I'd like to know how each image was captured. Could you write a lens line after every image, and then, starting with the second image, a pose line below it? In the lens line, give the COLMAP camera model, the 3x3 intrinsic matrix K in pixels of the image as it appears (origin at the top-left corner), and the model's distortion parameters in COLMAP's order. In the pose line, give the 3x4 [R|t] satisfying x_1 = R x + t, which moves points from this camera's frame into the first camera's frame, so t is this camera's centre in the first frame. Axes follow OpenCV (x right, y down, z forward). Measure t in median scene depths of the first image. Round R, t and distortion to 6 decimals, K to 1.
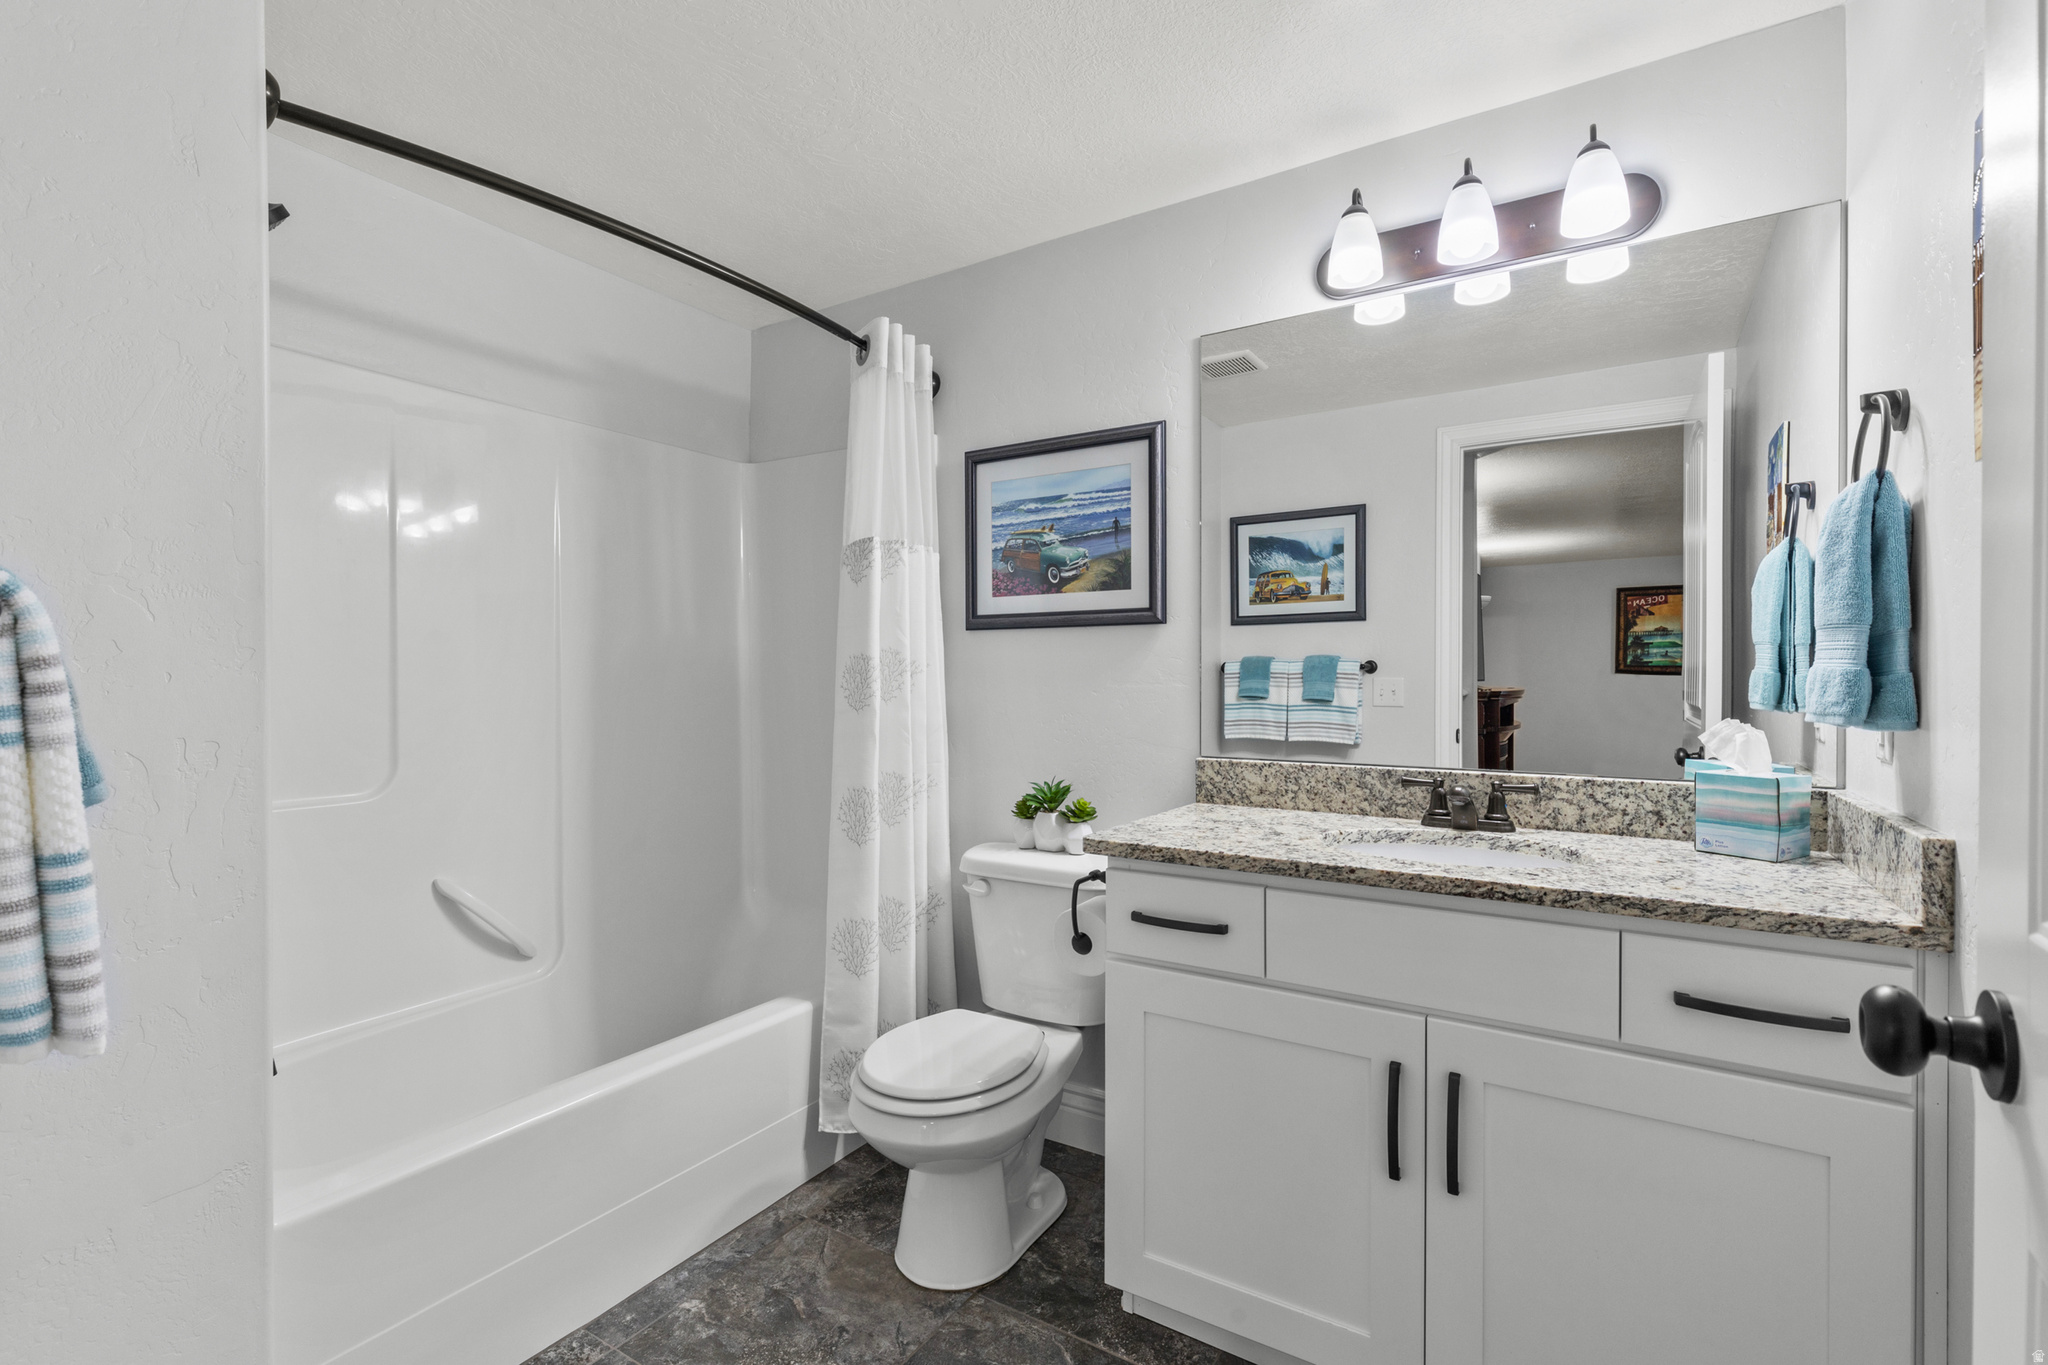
lens RADIAL K [[926.2, 0, 1022.5], [0, 926.2, 681.8], [0, 0, 1]] dist [0.000569, 0.000656]
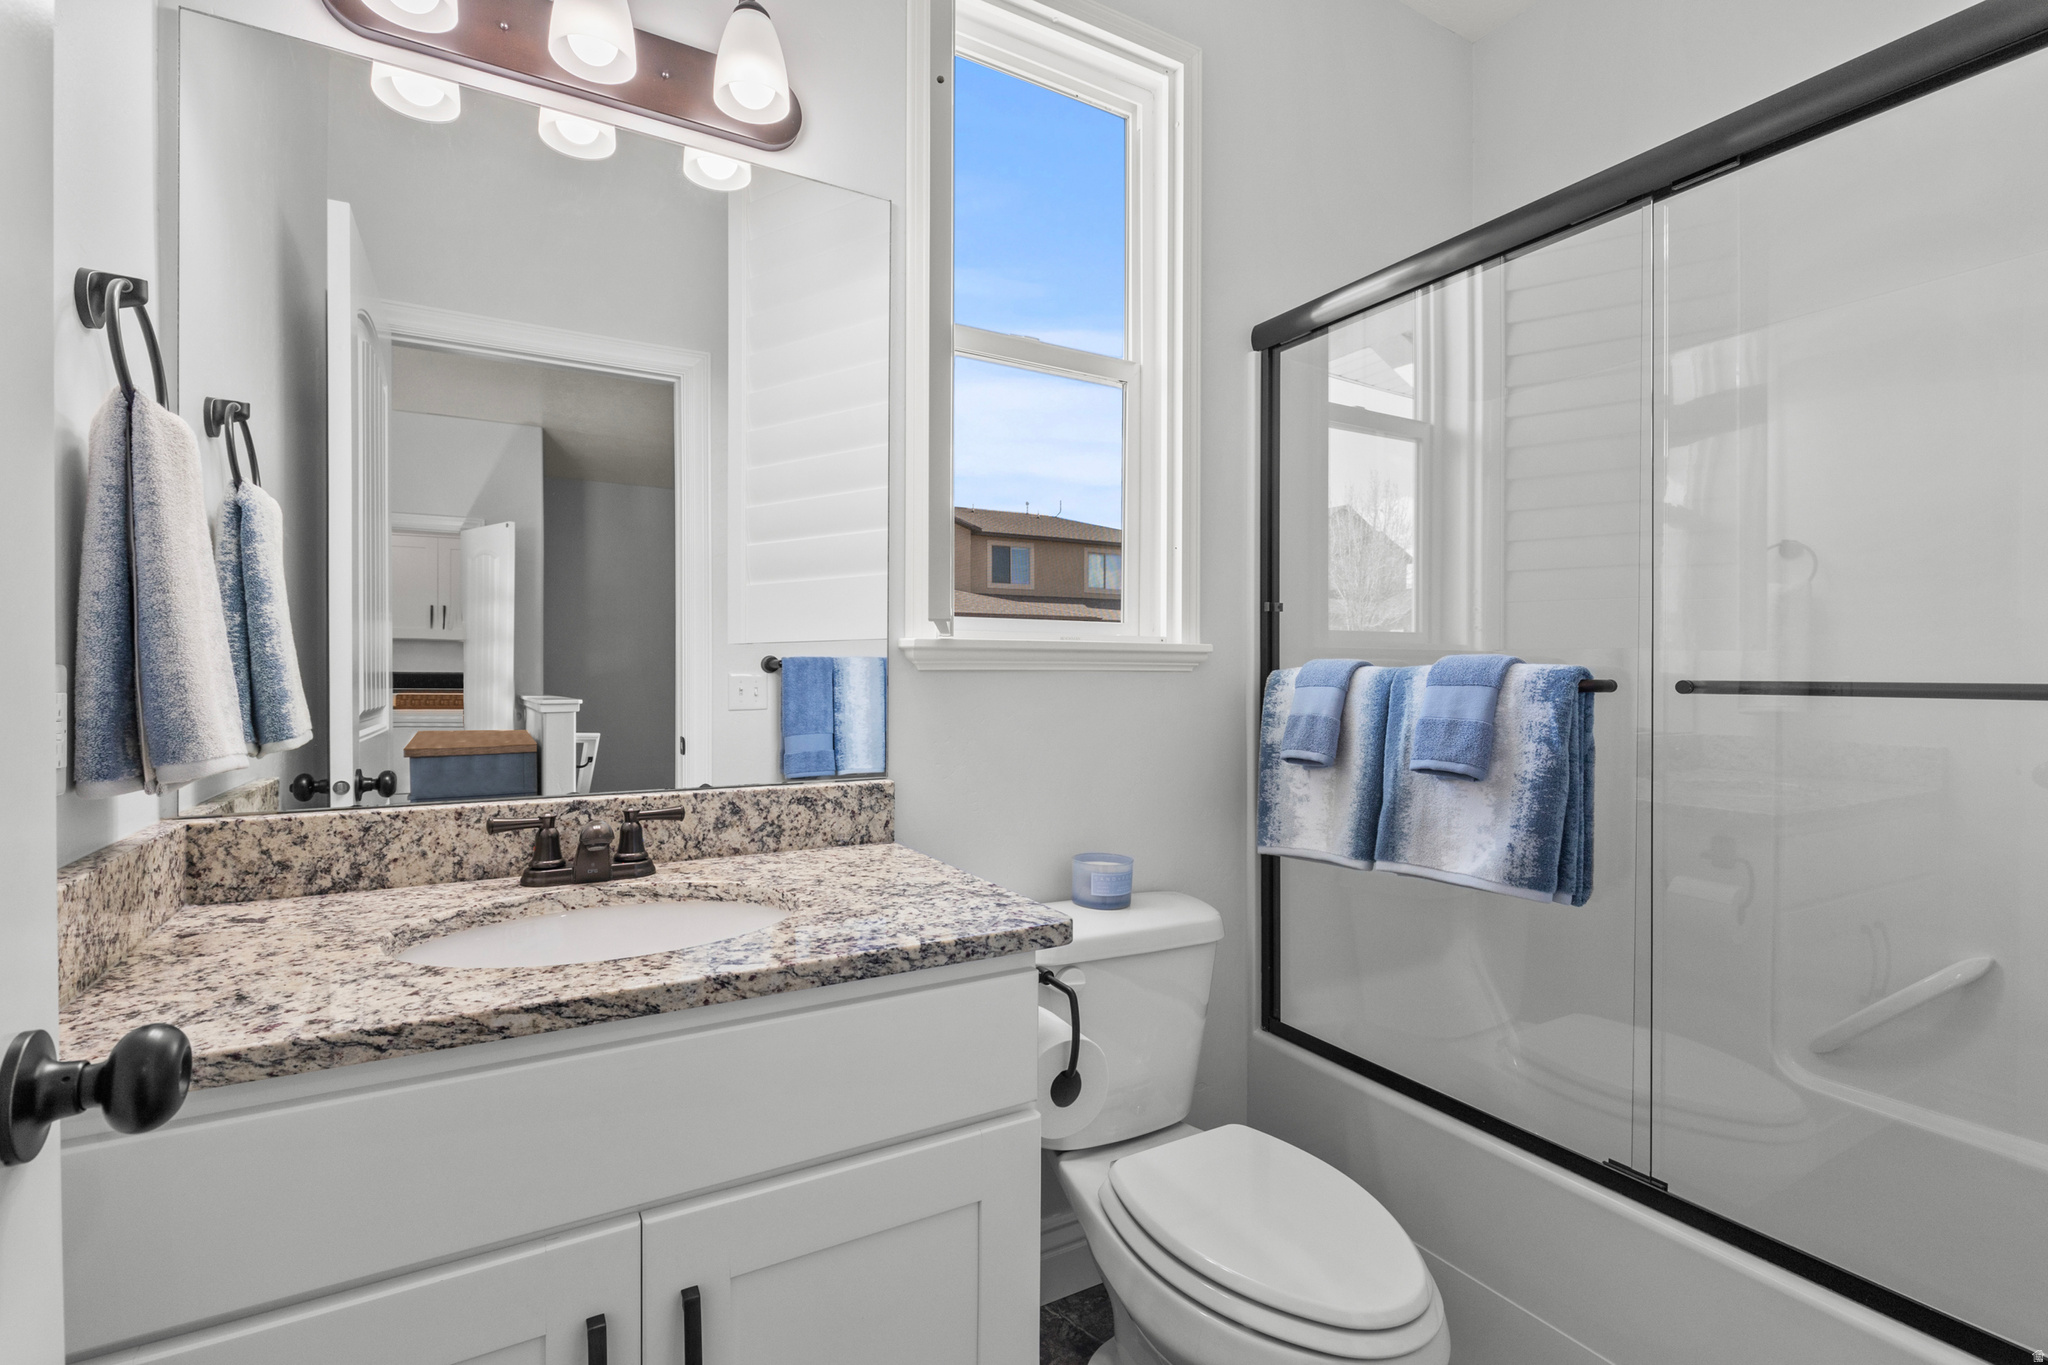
lens RADIAL K [[926.2, 0, 1021.8], [0, 926.2, 681.2], [0, 0, 1]] dist [0.000569, 0.000656]
pose [[0.462141, -0.009503, 0.886756, 0.009943], [0.006980, 0.999951, 0.007079, 0.004746], [-0.886779, 0.002918, 0.462184, 0.378892]]
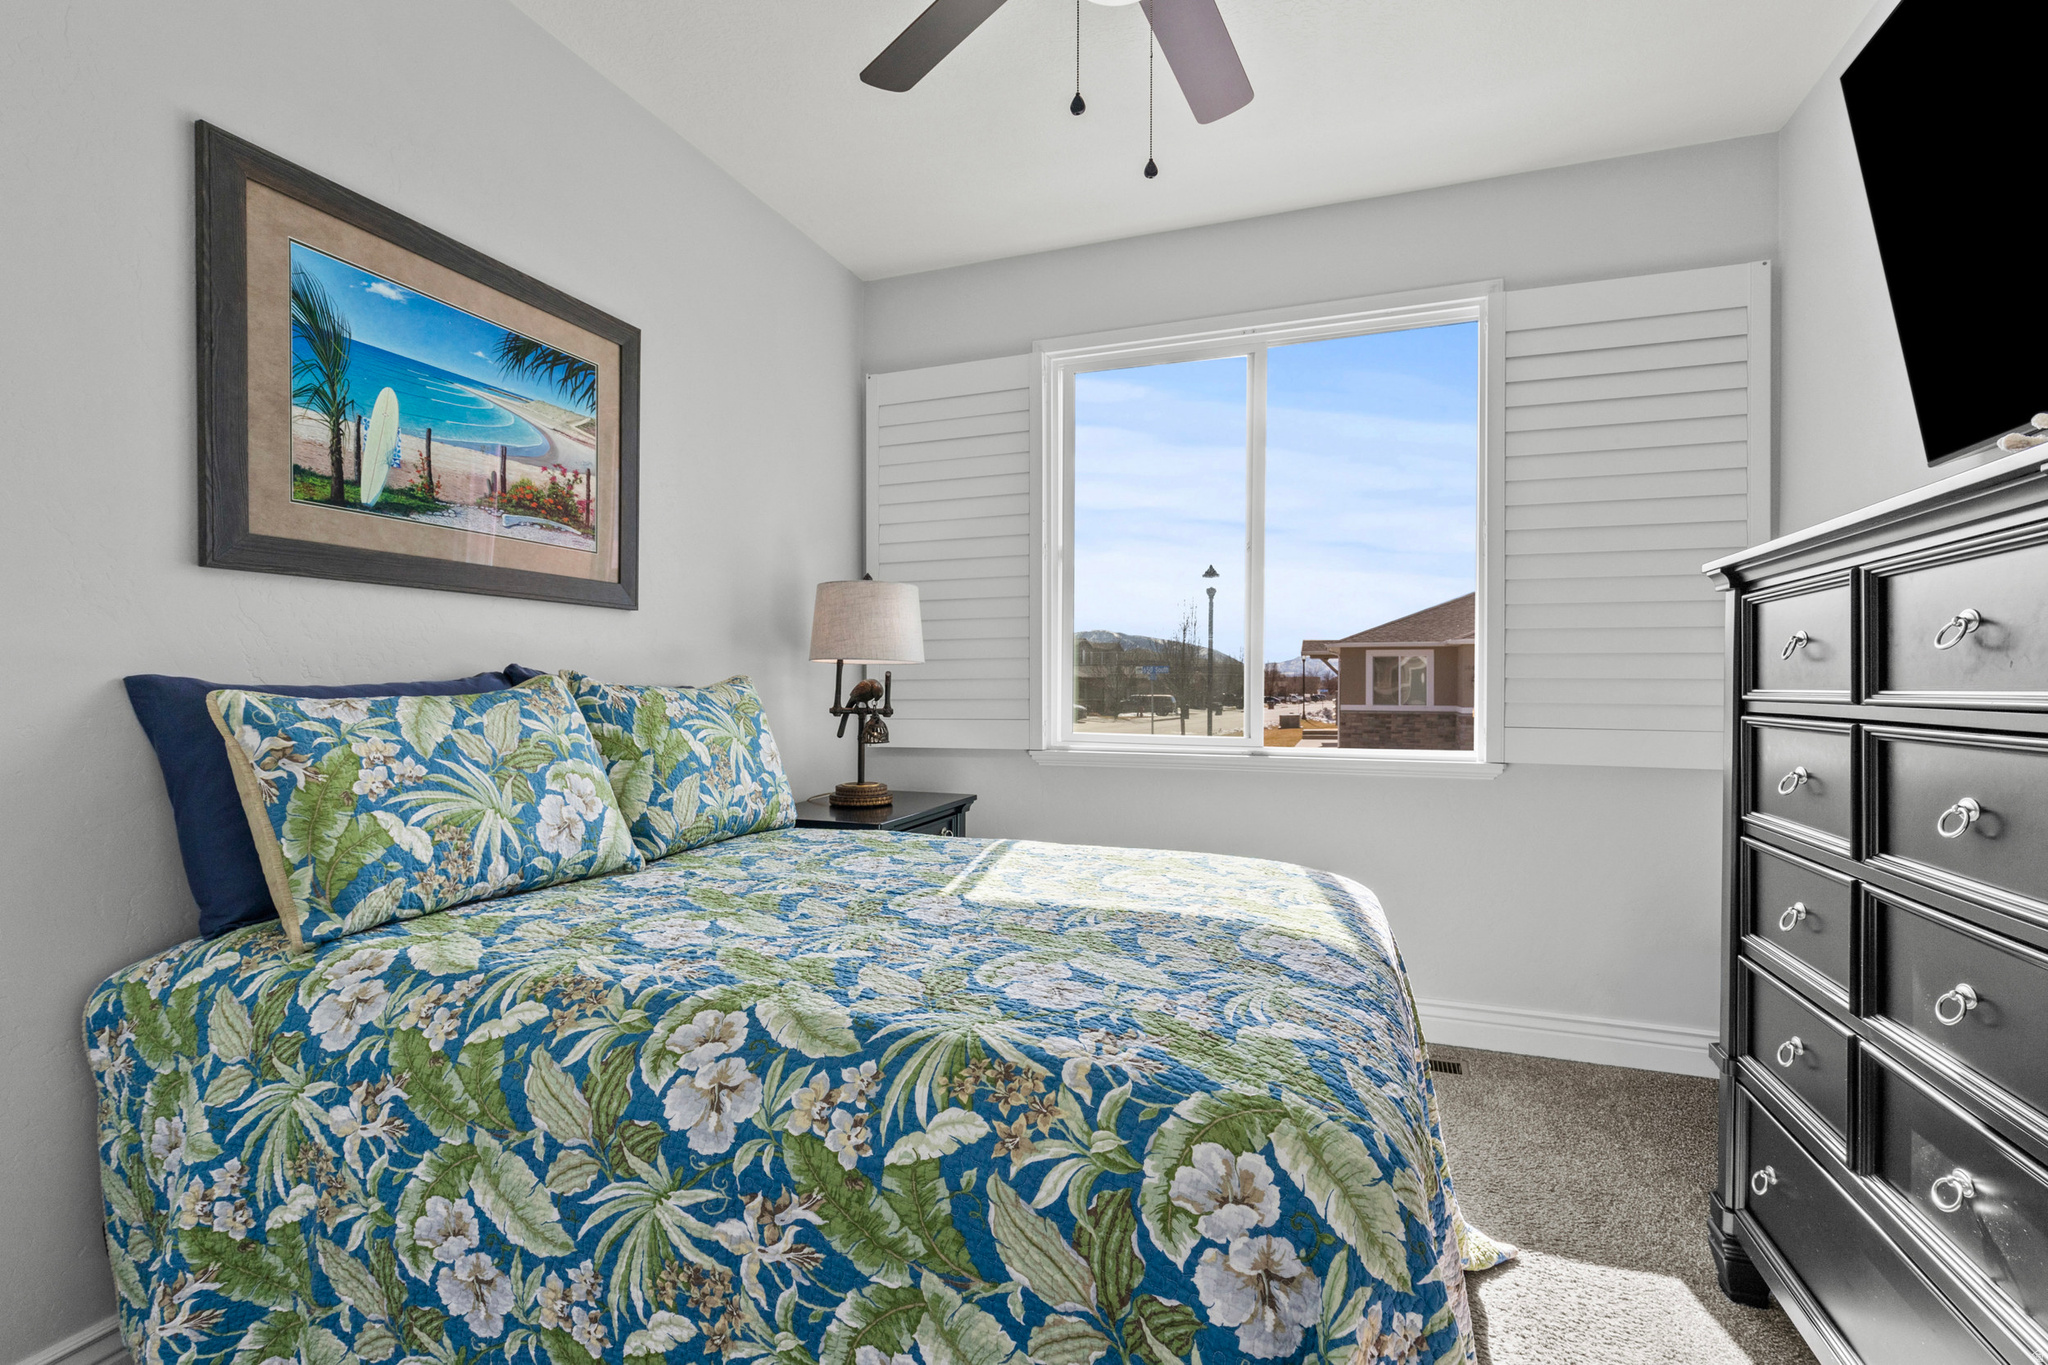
lens RADIAL K [[926.2, 0, 1025.0], [0, 926.2, 689.7], [0, 0, 1]] dist [0.000569, 0.000656]
pose [[-0.213489, -0.002852, 0.976941, -0.089694], [0.003362, 0.999988, 0.003654, -0.033934], [-0.976940, 0.004064, -0.213477, 1.044196]]
